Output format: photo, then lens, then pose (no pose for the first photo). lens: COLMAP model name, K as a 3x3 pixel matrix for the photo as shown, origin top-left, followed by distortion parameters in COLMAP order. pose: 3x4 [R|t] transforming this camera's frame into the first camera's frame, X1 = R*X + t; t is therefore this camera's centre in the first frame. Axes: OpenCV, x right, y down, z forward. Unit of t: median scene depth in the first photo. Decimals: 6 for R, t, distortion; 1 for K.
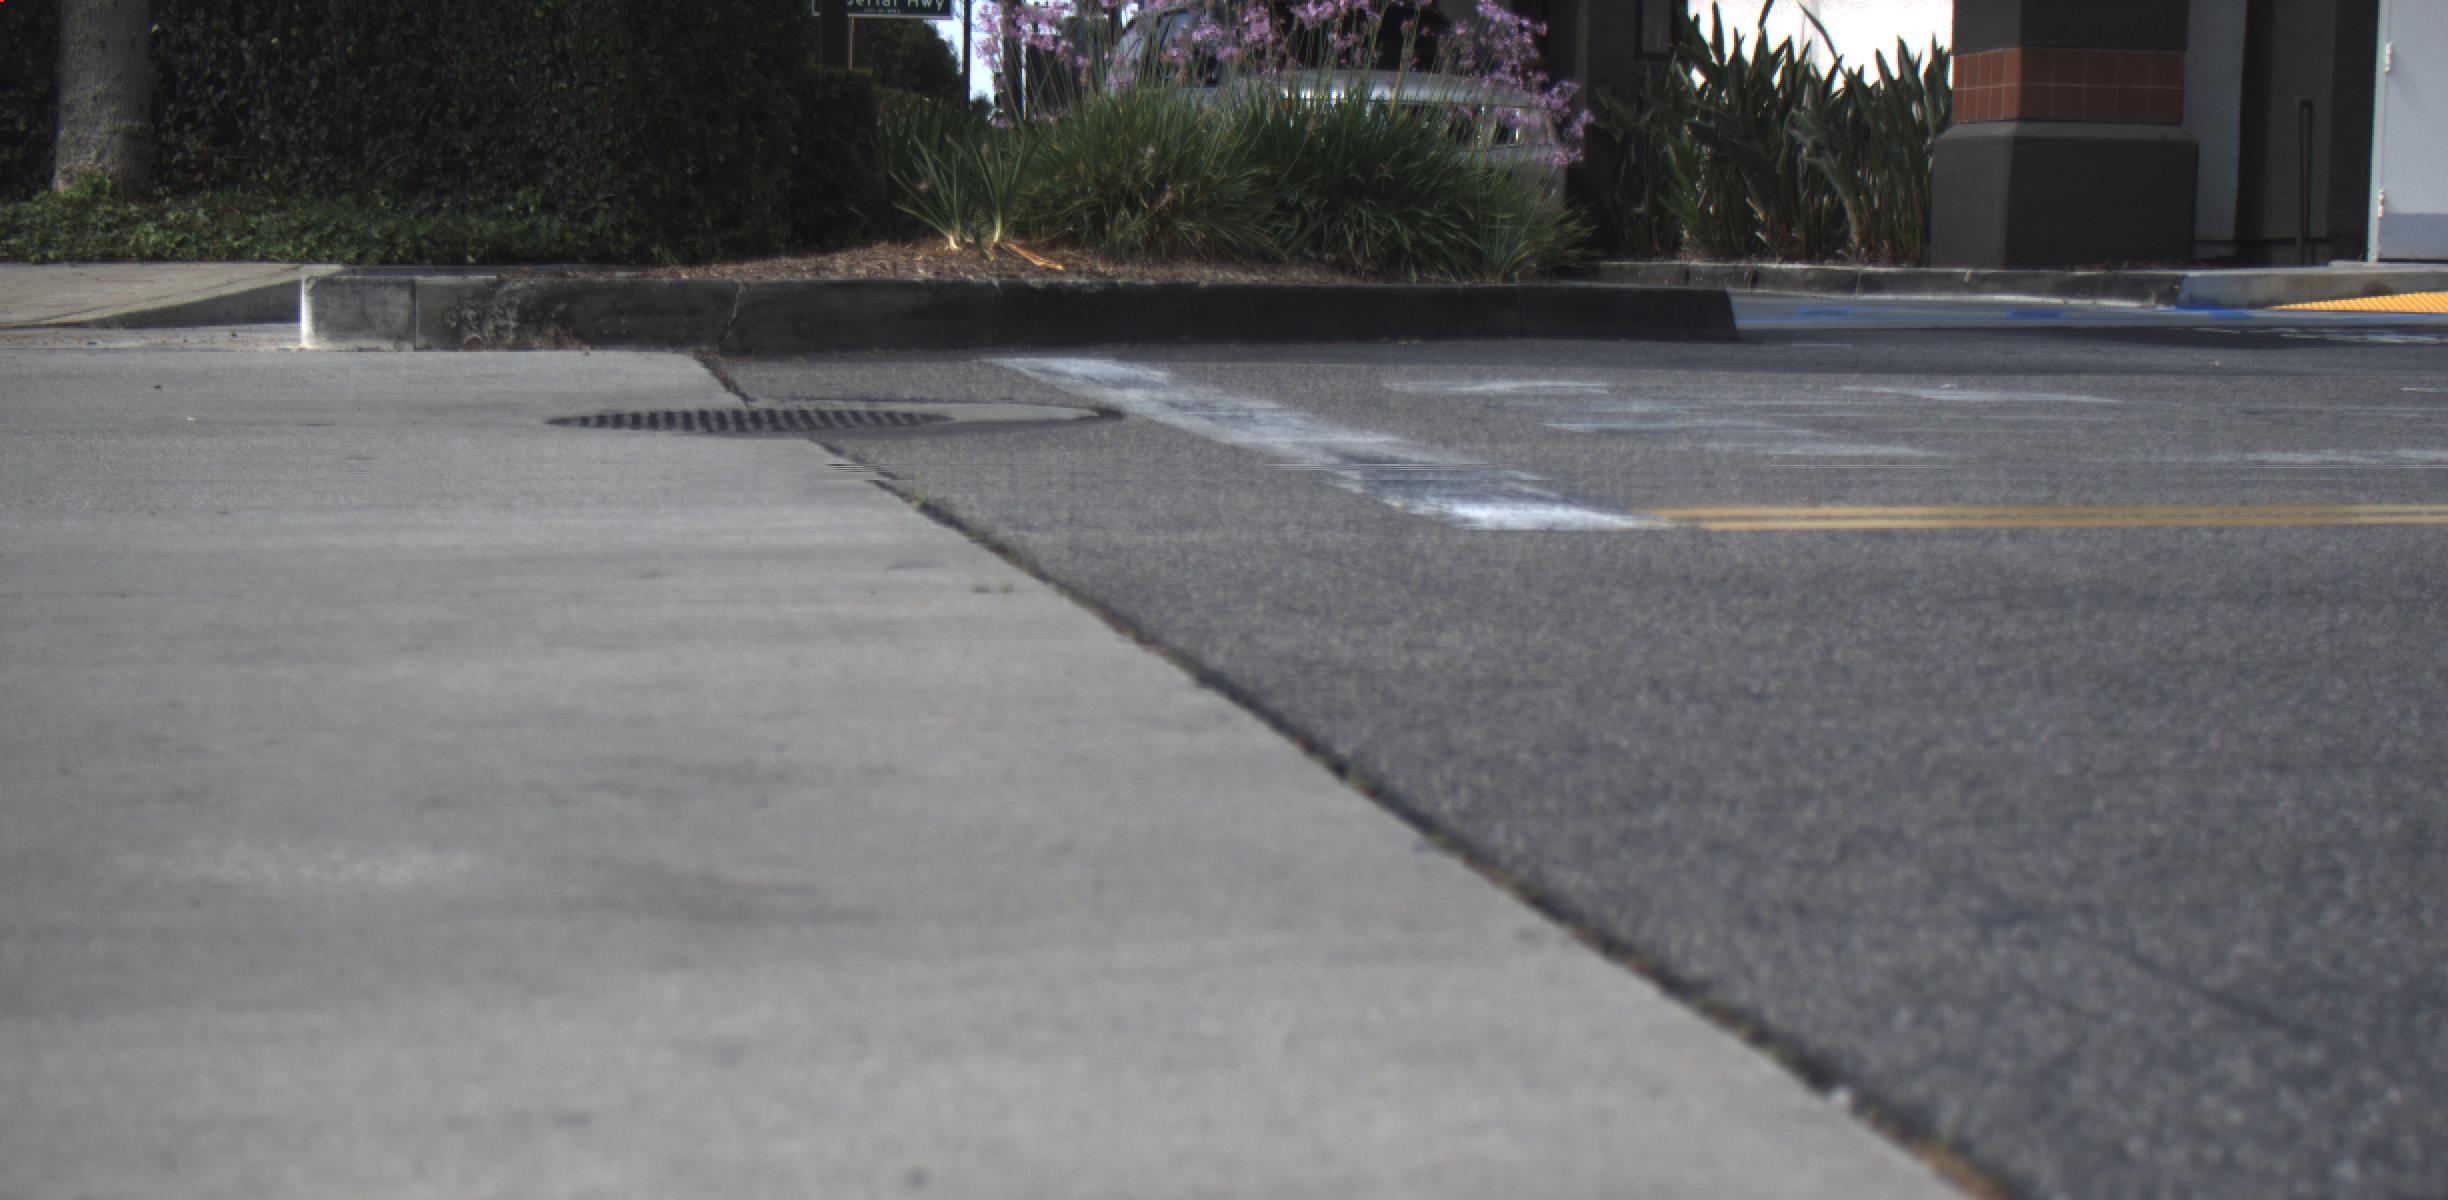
lens RADIAL K [[4572.3, 0, 1282.9], [0, 4572.3, 1040.5], [0, 0, 1]] dist [-0.179711, 0.959704]
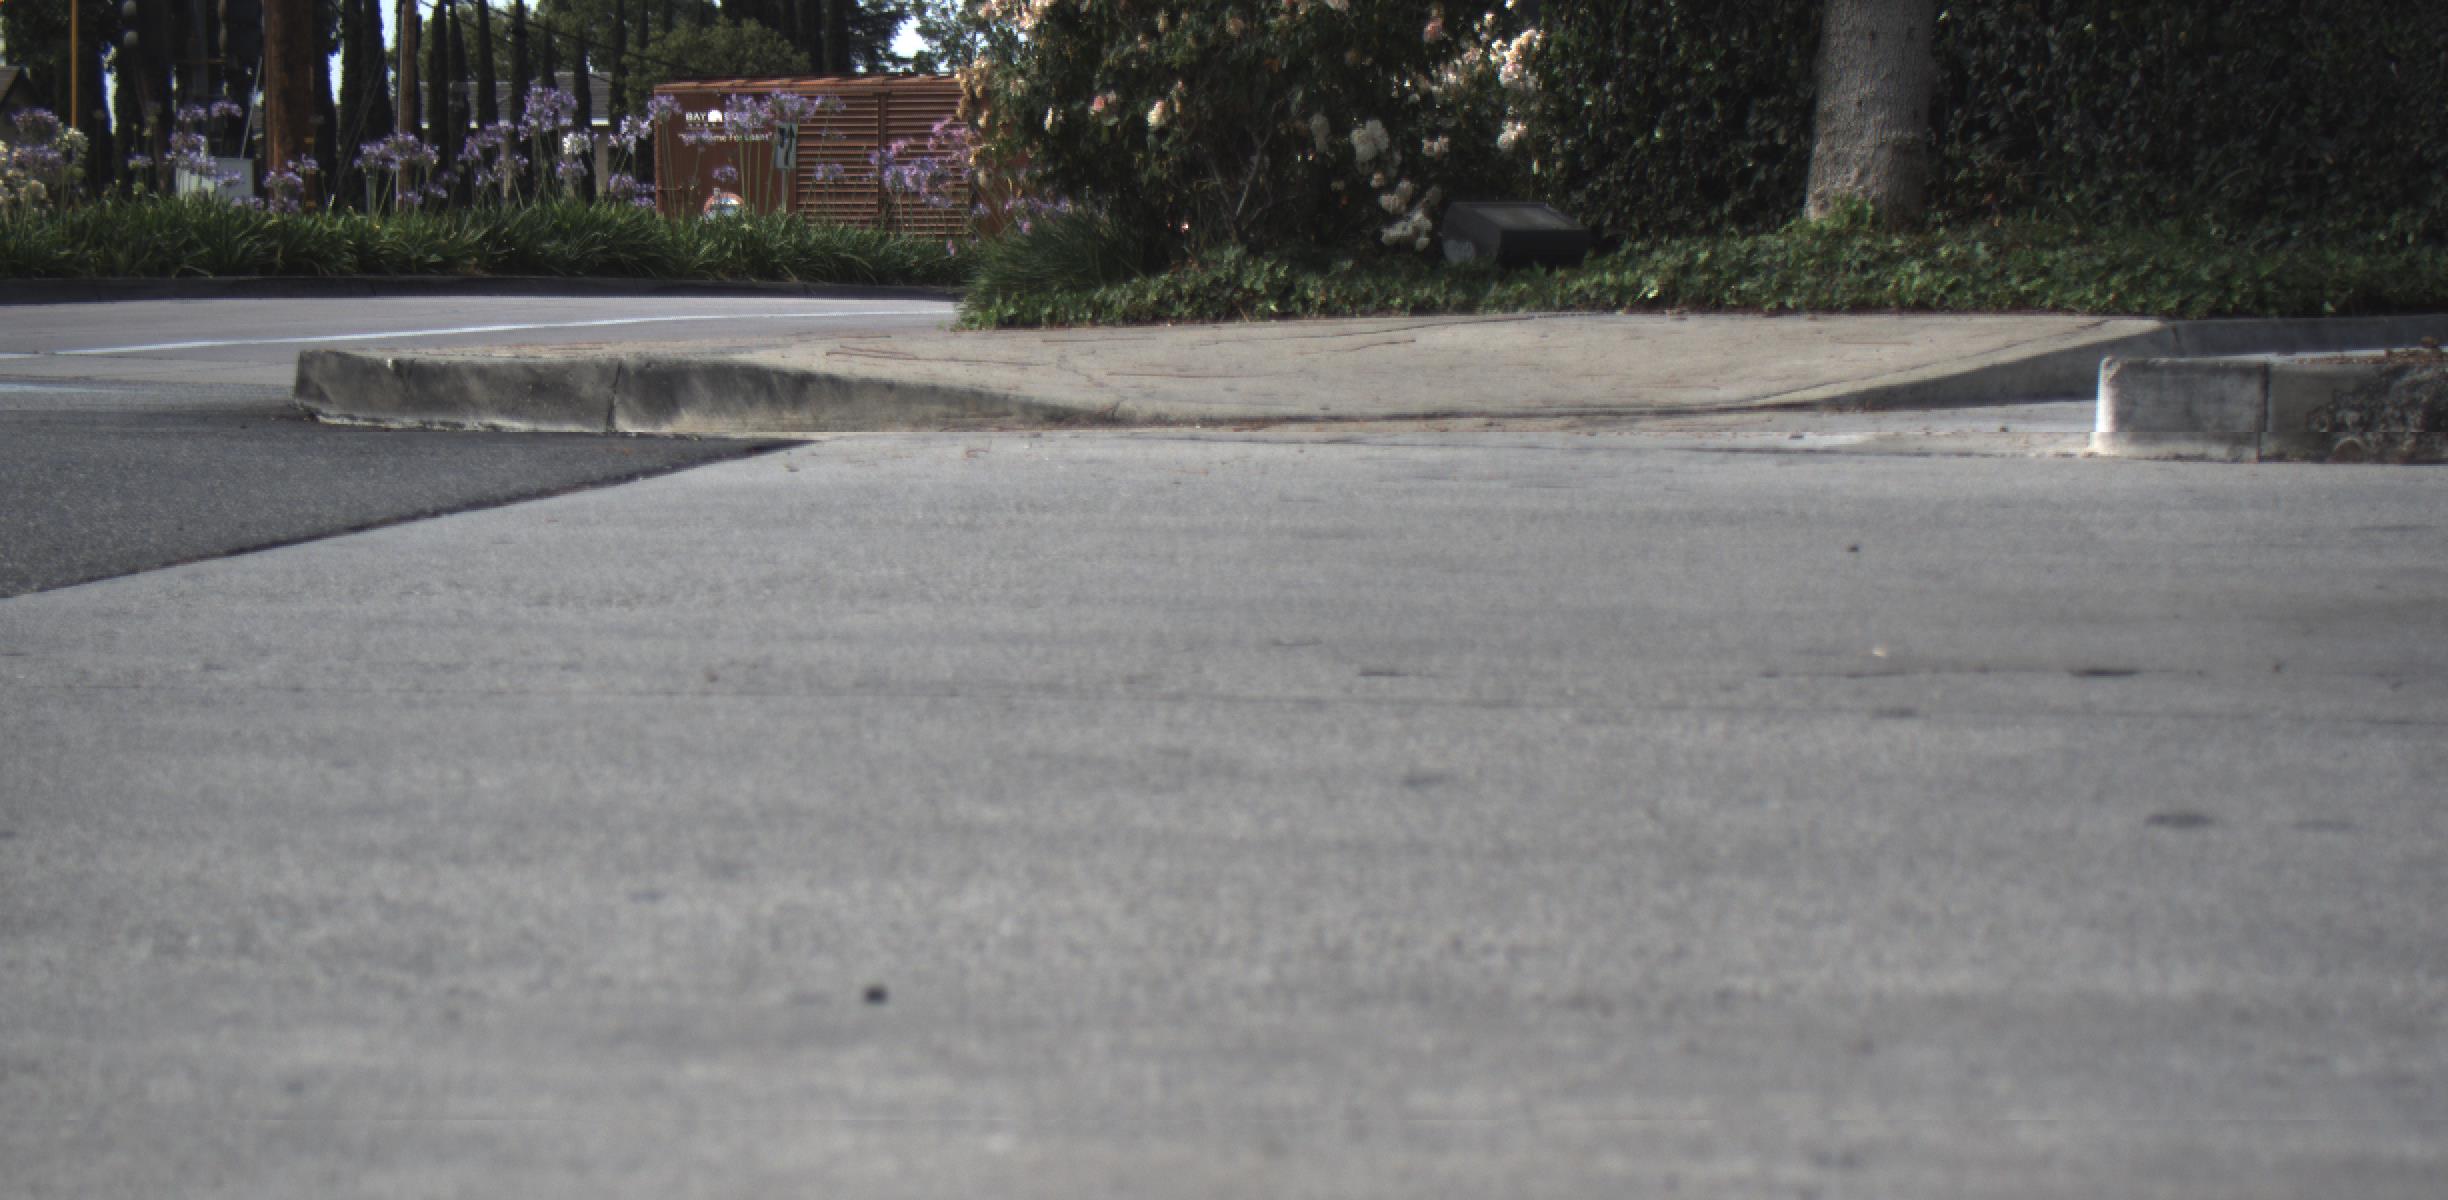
lens RADIAL K [[4572.3, 0, 1282.9], [0, 4572.3, 1040.5], [0, 0, 1]] dist [-0.179711, 0.959704]
pose [[0.925344, 0.056232, -0.374935, -0.048591], [-0.056497, 0.998350, 0.010297, -0.046695], [0.374895, 0.011655, 0.926994, 0.228514]]
